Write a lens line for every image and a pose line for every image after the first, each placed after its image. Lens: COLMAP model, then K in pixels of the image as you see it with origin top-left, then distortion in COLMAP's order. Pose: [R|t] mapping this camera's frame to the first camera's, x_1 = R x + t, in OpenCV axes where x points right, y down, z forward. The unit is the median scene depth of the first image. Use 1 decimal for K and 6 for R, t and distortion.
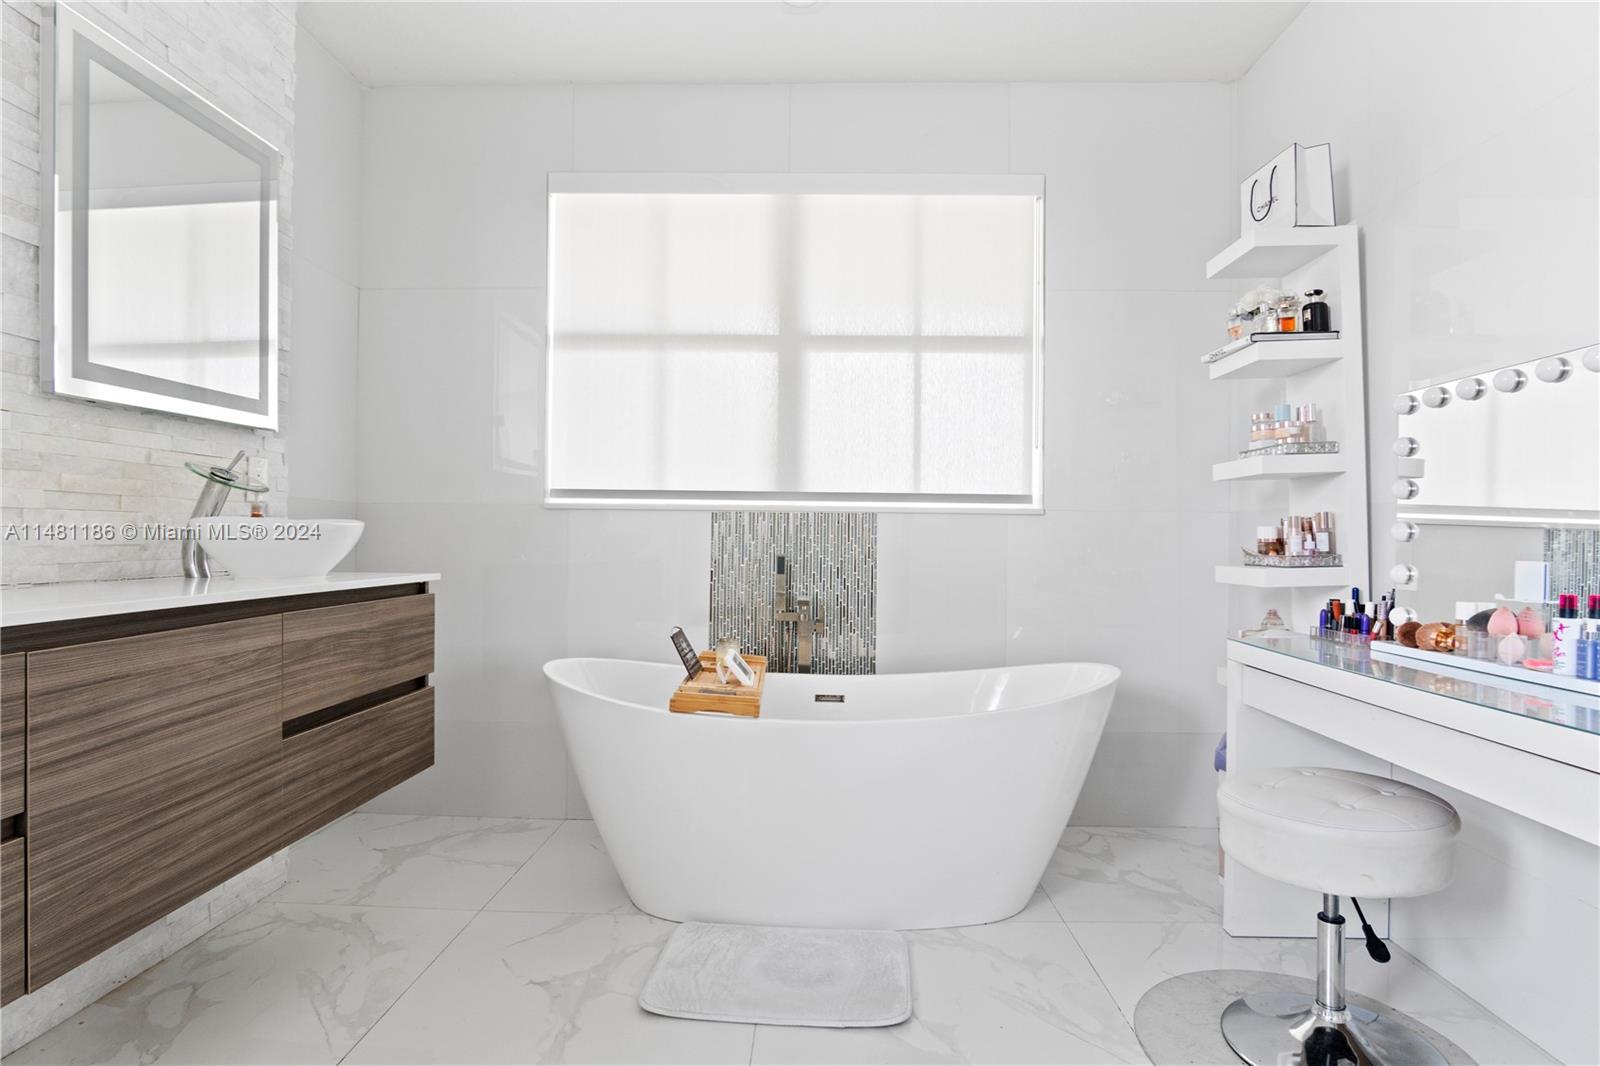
lens RADIAL K [[865.2, 0, 817.2], [0, 865.2, 522.7], [0, 0, 1]] dist [-0.030004, 0.006316]
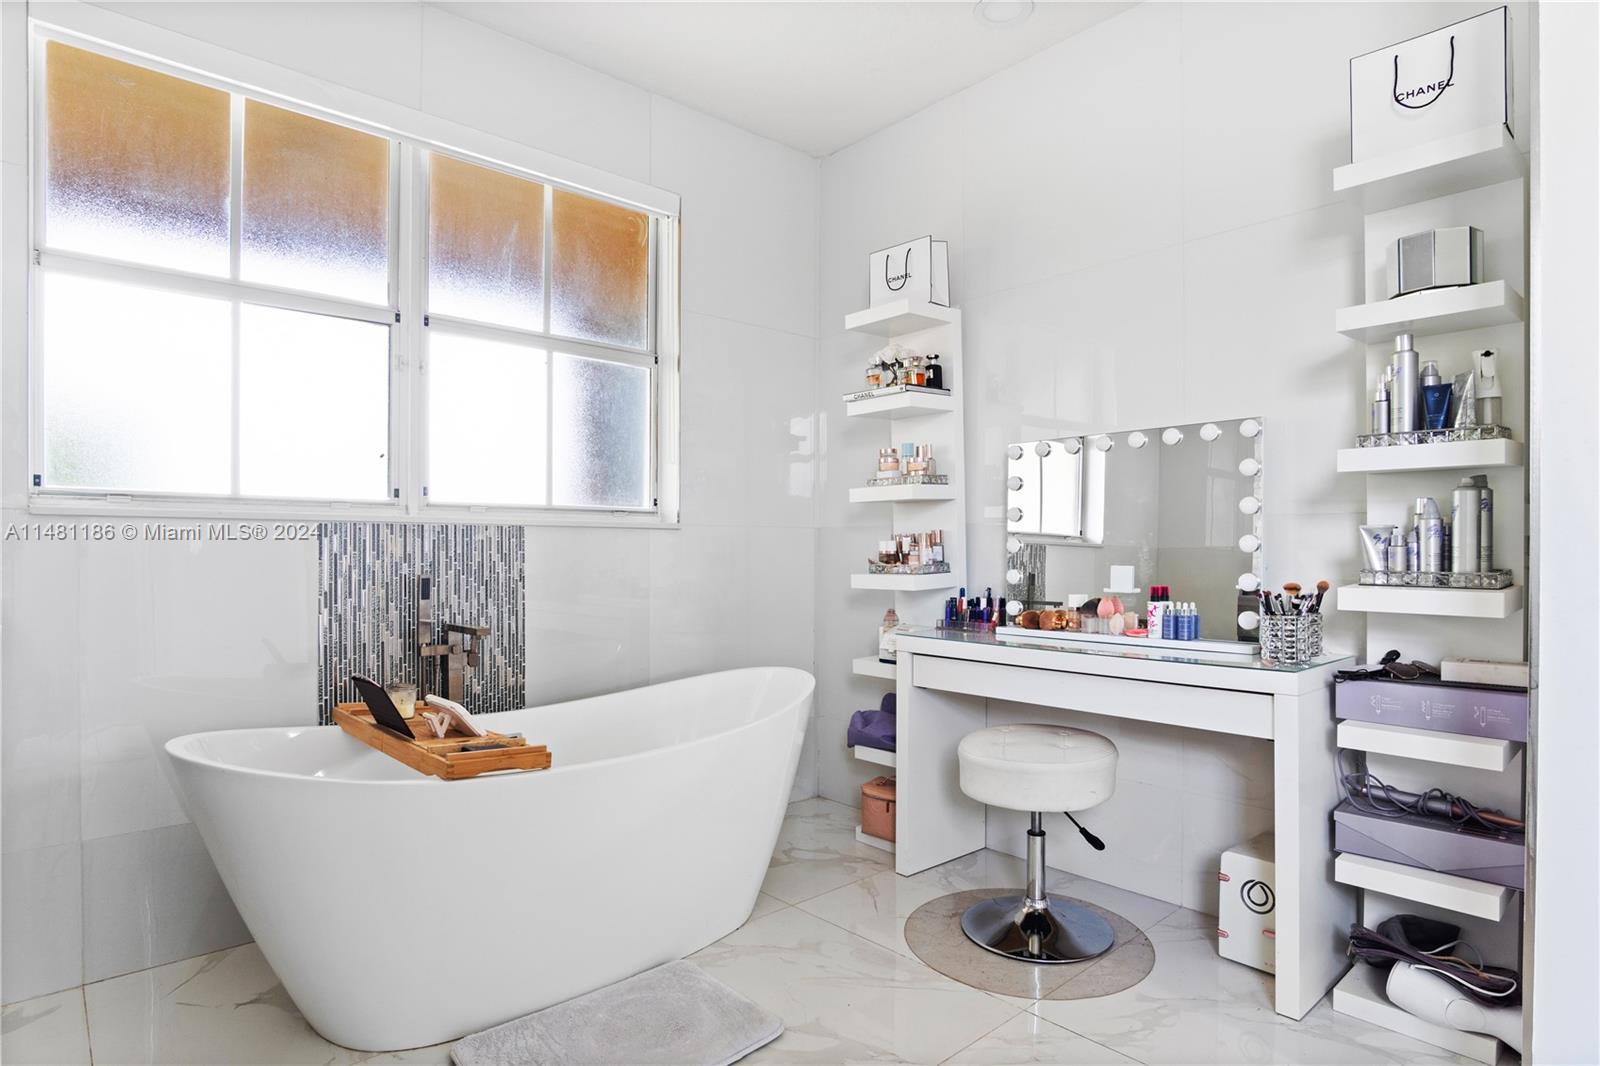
lens RADIAL K [[865.2, 0, 807.8], [0, 865.2, 548.2], [0, 0, 1]] dist [-0.030004, 0.006316]
pose [[0.725674, -0.009489, 0.687973, -0.475293], [-0.003695, 0.999837, 0.017688, -0.007738], [-0.688028, -0.015378, 0.725521, 0.213810]]
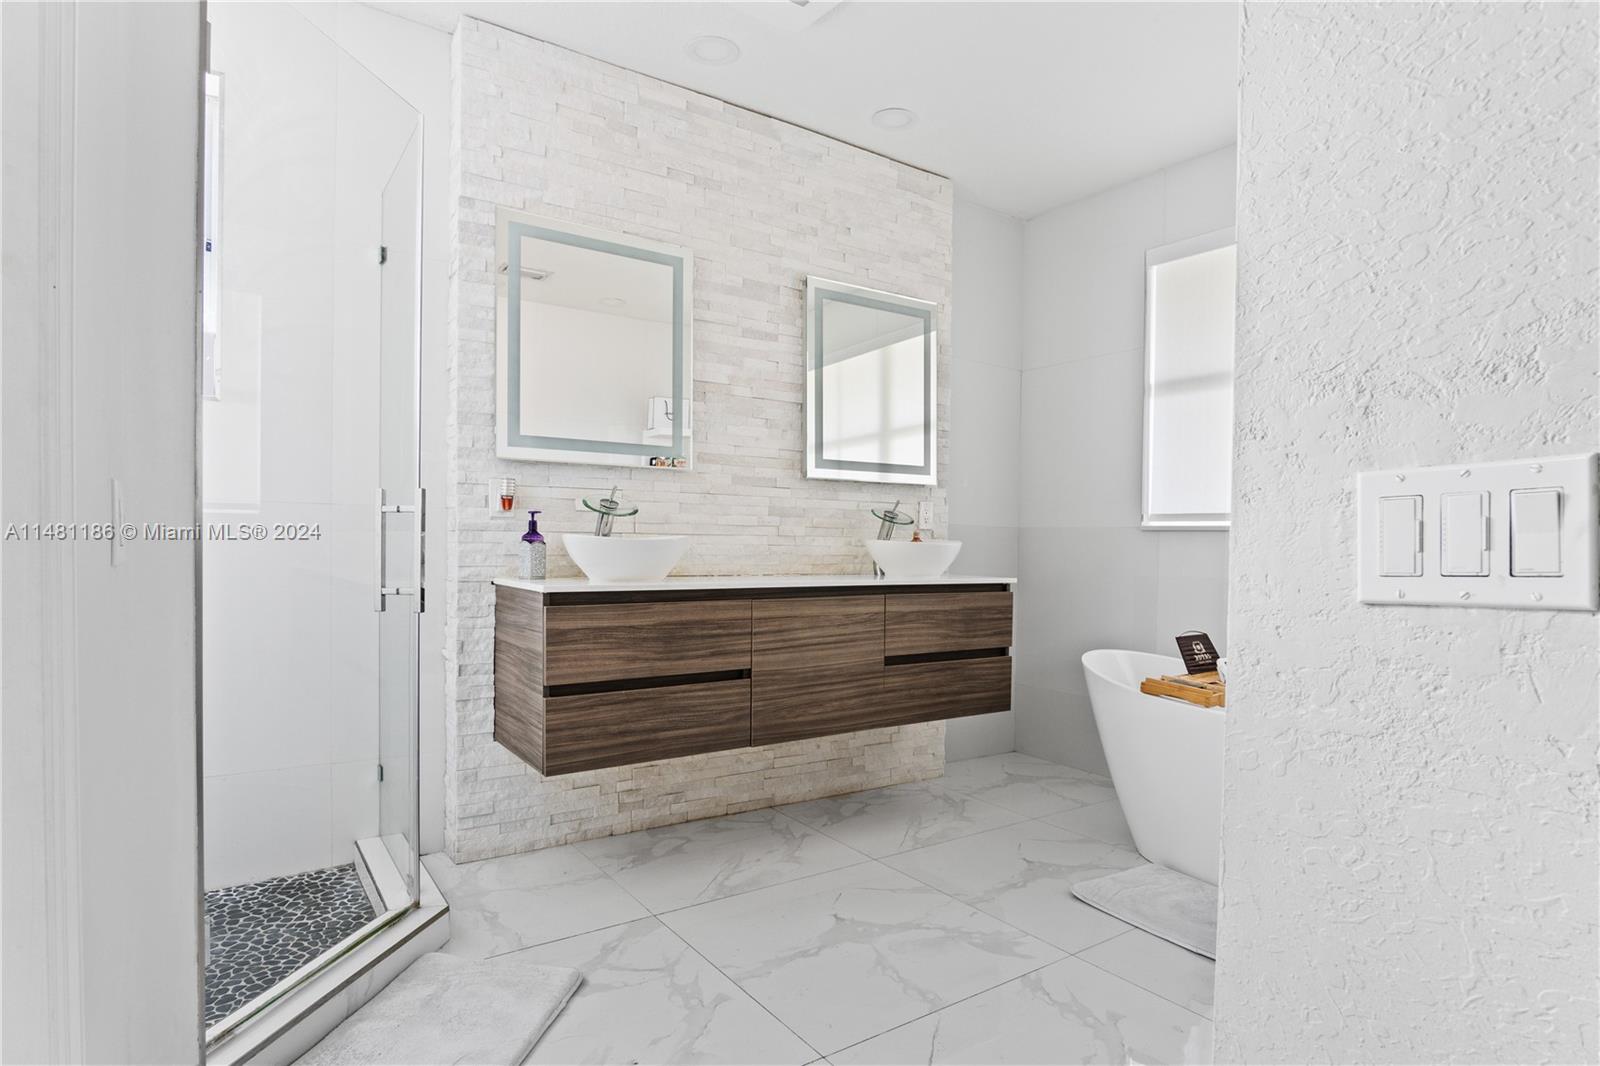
lens RADIAL K [[865.2, 0, 787.2], [0, 865.2, 537.0], [0, 0, 1]] dist [-0.030004, 0.006316]
pose [[0.578240, -0.004483, -0.815854, 0.591354], [0.002690, 0.999990, -0.003588, -0.006259], [0.815862, -0.000120, 0.578247, -0.164686]]
